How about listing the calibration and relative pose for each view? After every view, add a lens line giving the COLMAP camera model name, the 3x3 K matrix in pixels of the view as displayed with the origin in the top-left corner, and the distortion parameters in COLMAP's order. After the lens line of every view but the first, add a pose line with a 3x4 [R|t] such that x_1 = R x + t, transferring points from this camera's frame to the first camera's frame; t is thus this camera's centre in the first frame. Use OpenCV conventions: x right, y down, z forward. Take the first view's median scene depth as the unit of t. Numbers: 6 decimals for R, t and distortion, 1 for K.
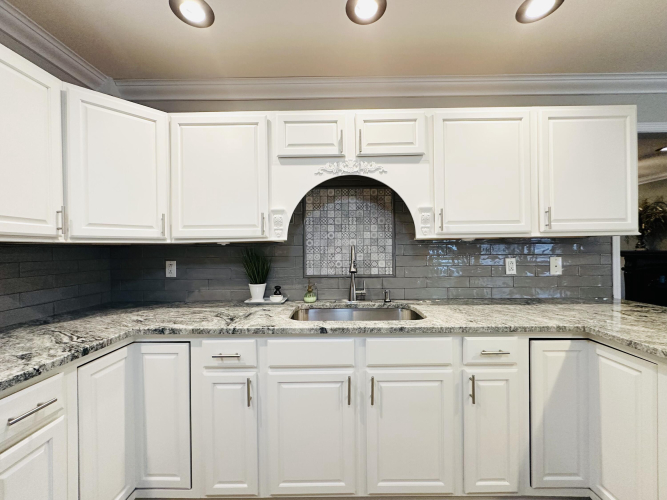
lens RADIAL K [[266.4, 0, 333.5], [0, 266.4, 250.0], [0, 0, 1]] dist [-0.000746, -0.000095]
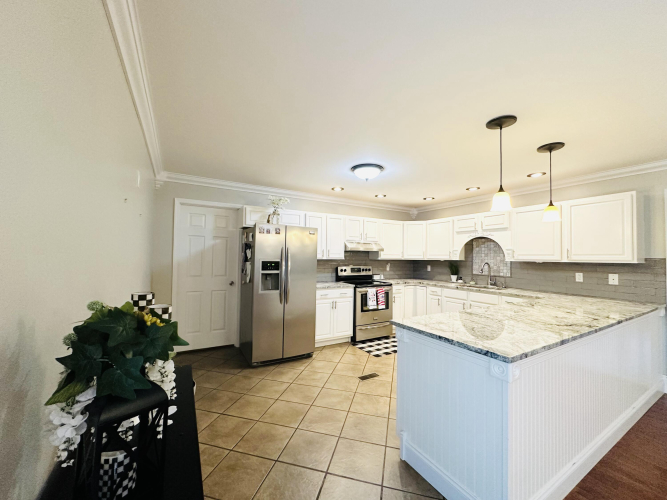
lens RADIAL K [[266.4, 0, 333.5], [0, 266.4, 250.0], [0, 0, 1]] dist [-0.000746, -0.000095]
pose [[0.505252, -0.000961, -0.862971, 1.514278], [-0.019386, 0.999734, -0.012463, -0.077835], [0.862754, 0.023026, 0.505099, -1.517851]]
